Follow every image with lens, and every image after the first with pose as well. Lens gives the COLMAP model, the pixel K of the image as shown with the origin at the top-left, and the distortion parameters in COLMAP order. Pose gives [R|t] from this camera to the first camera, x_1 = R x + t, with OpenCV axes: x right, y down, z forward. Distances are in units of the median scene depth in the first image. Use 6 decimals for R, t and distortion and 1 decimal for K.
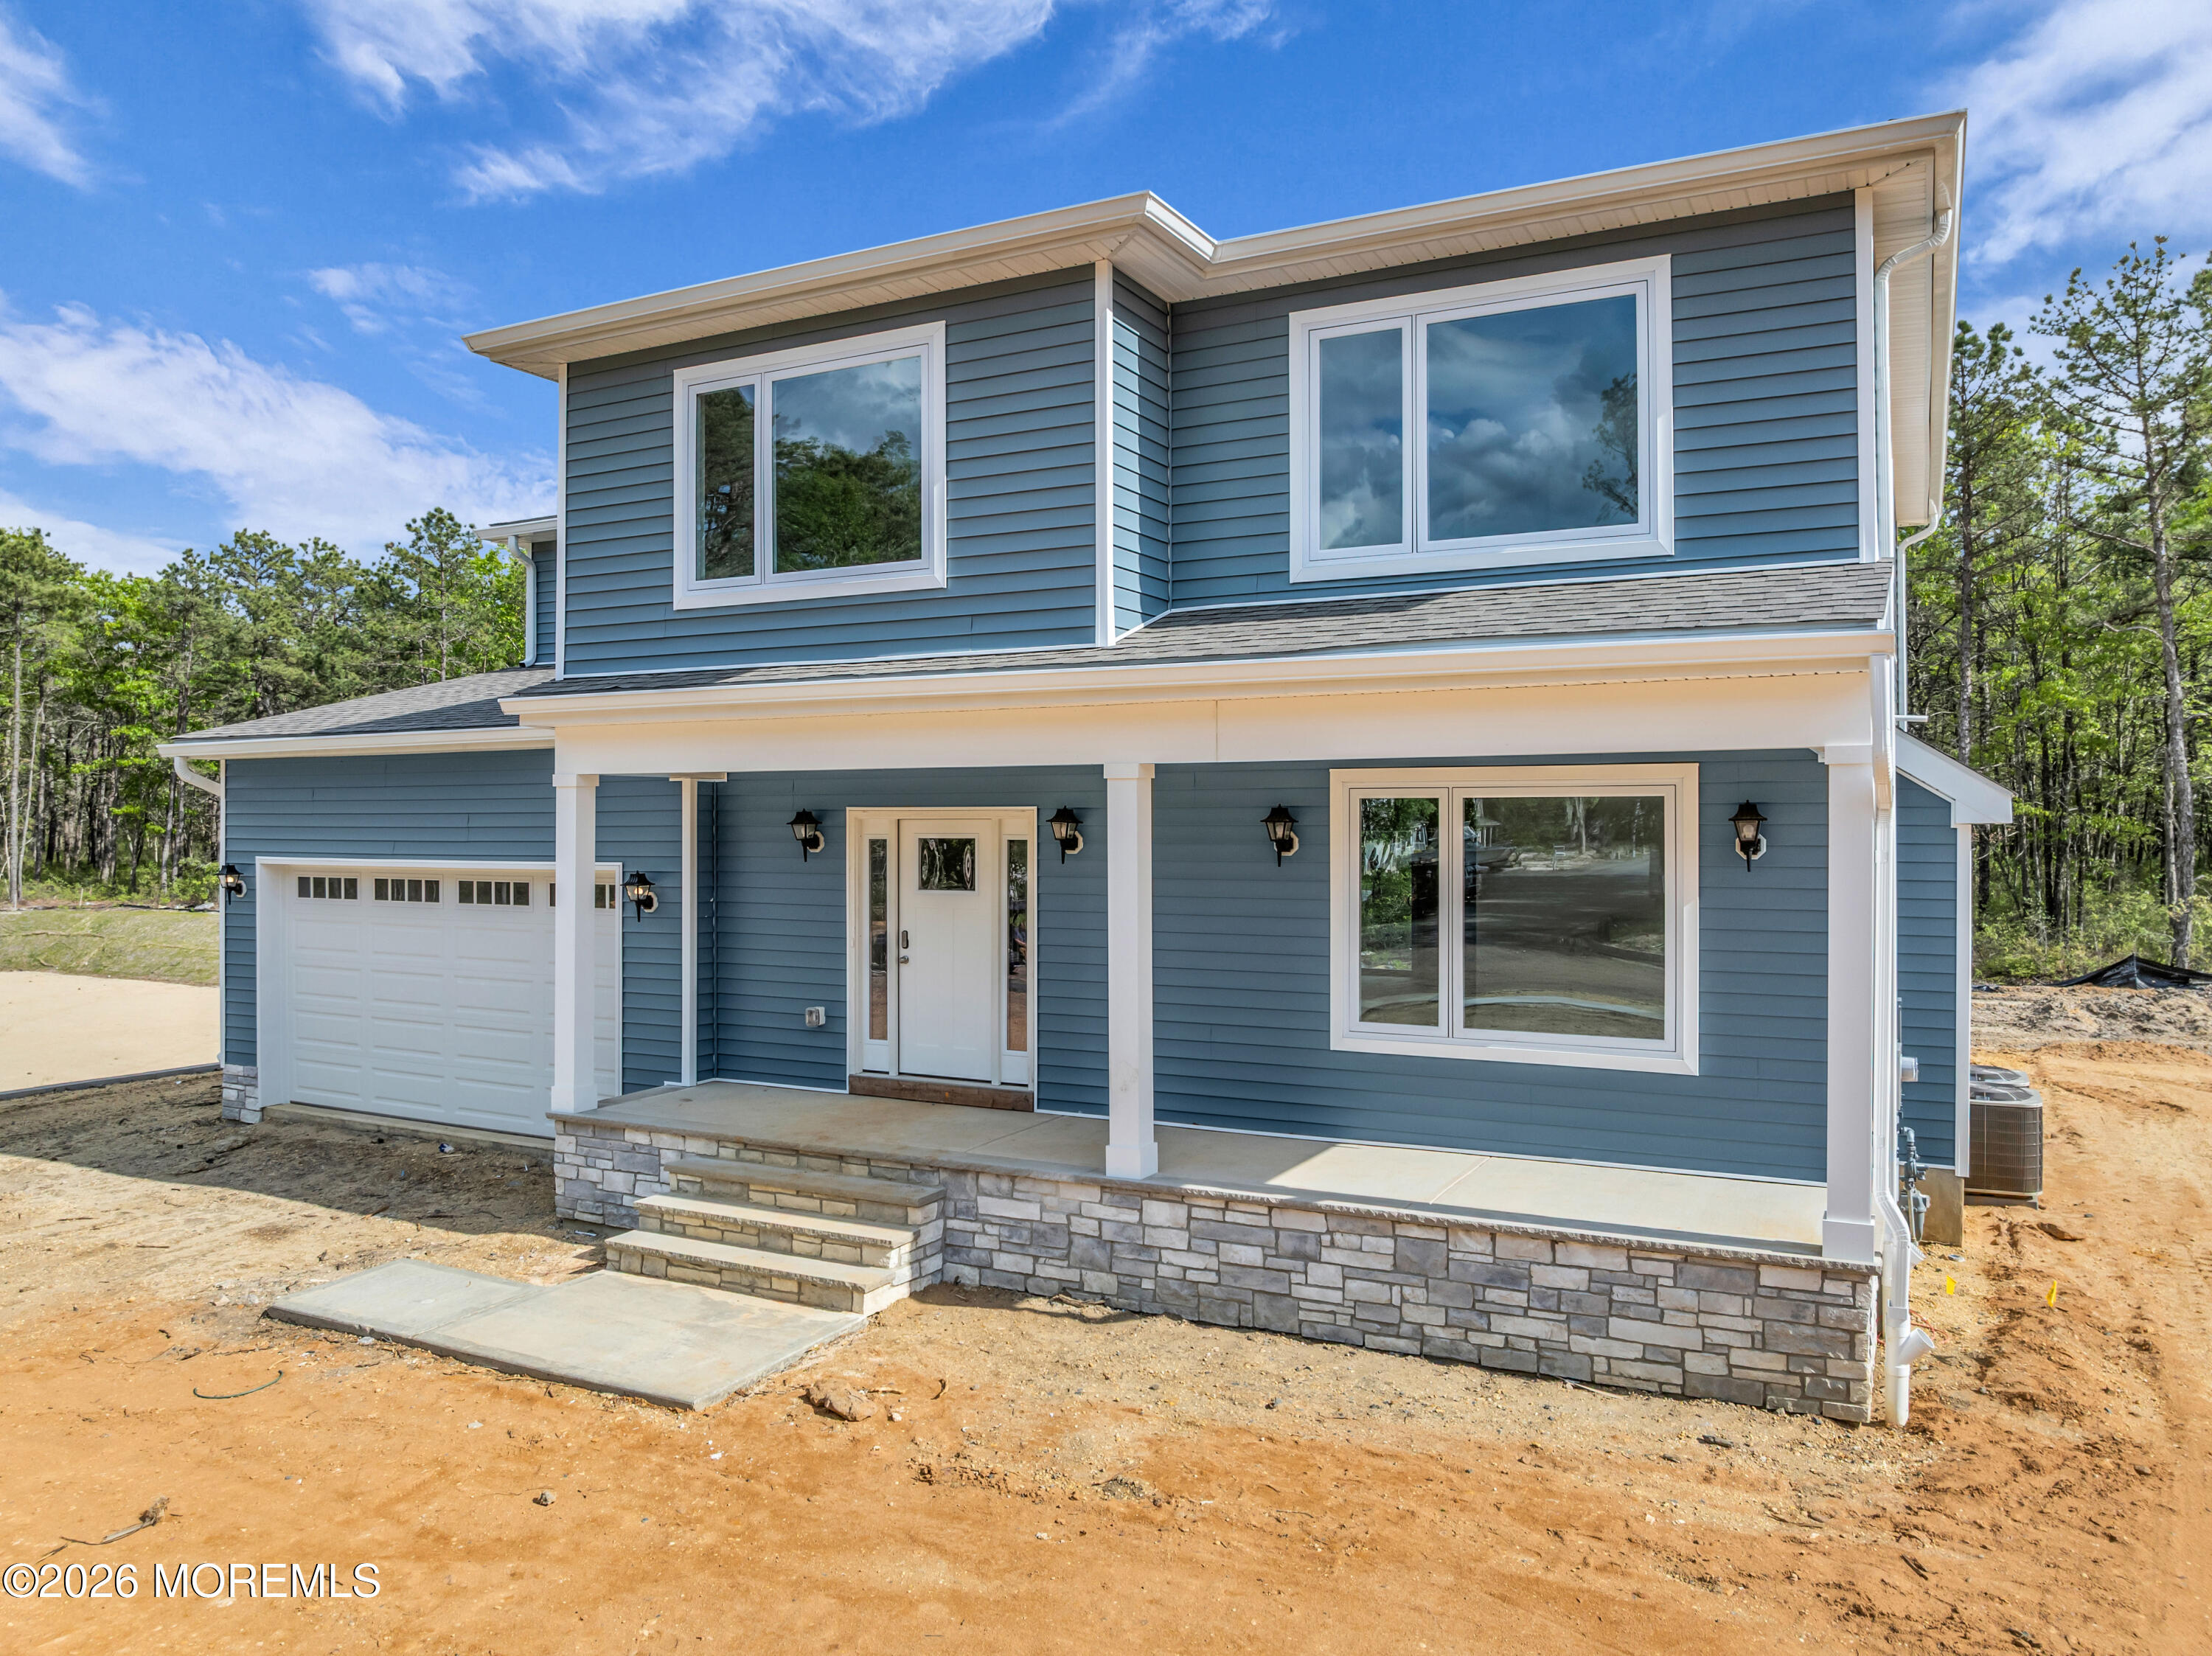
lens RADIAL K [[1532.9, 0, 1105.9], [0, 1532.9, 784.2], [0, 0, 1]] dist [-0.027163, -0.002986]
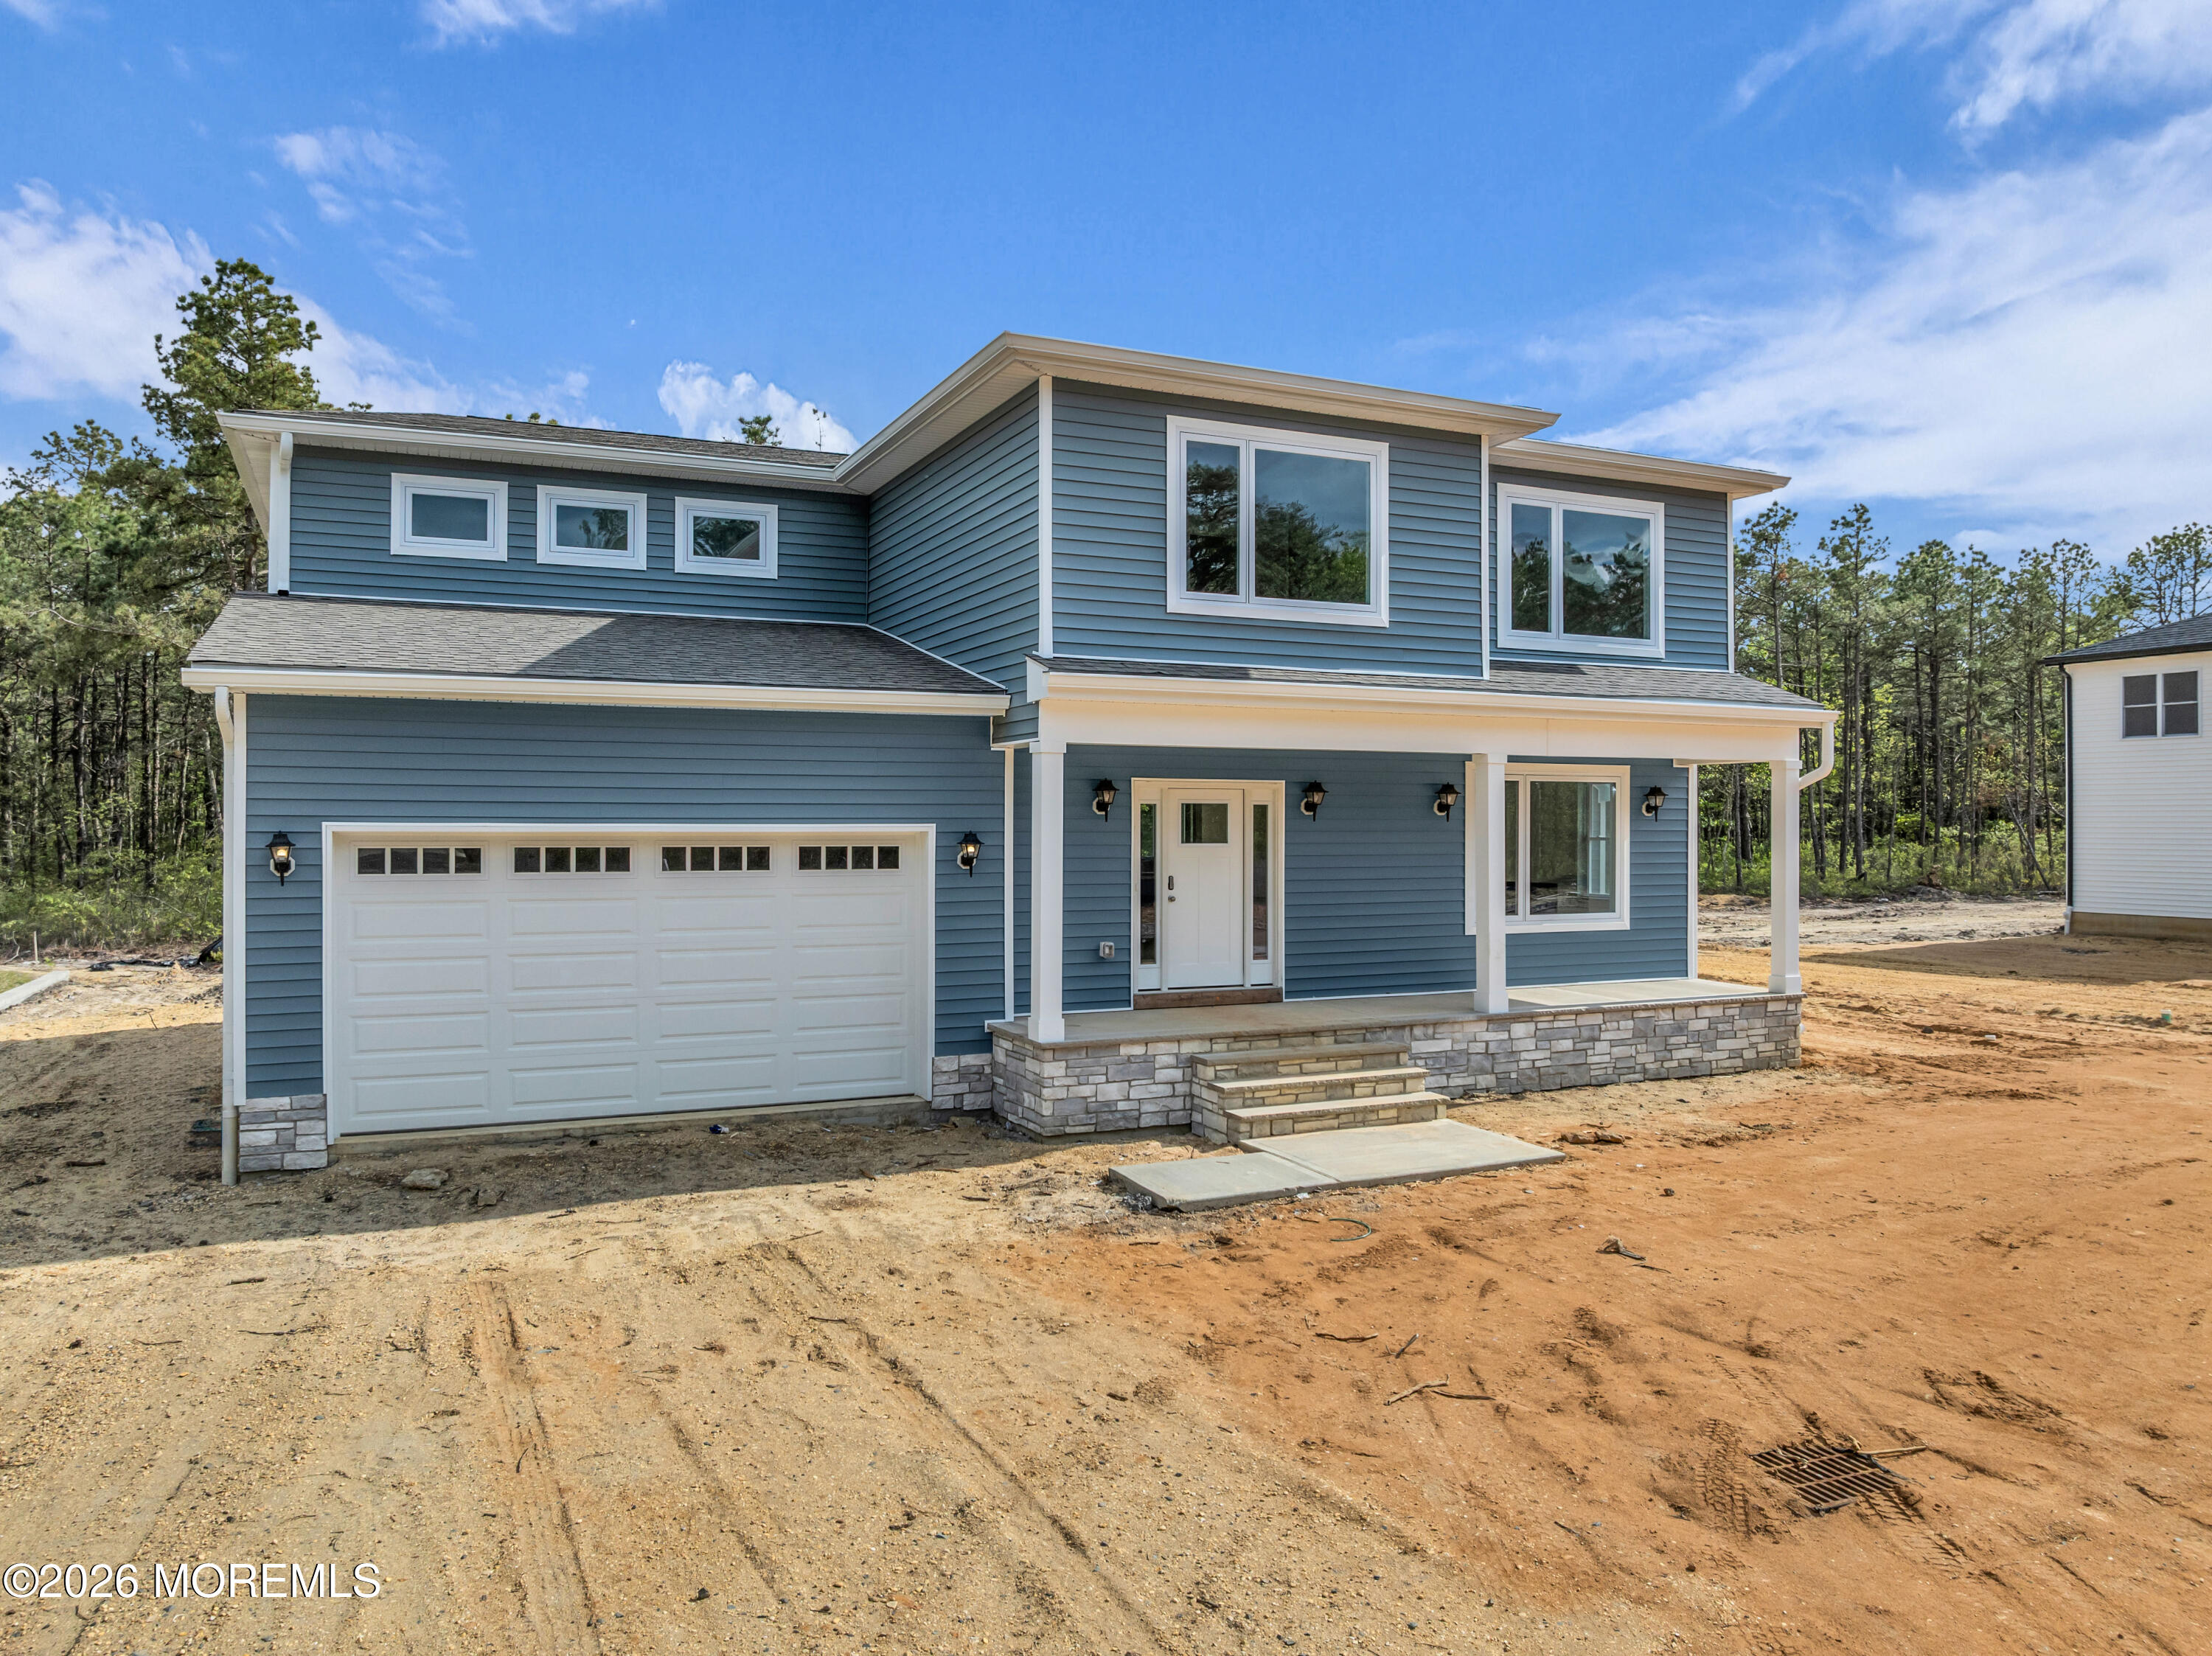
lens RADIAL K [[1540.3, 0, 1046.9], [0, 1540.3, 770.4], [0, 0, 1]] dist [-0.025159, -0.003973]
pose [[0.628004, 0.031517, 0.777571, -1.472796], [-0.020775, 0.999502, -0.023734, 0.049977], [-0.777933, -0.001249, 0.628346, 0.342722]]
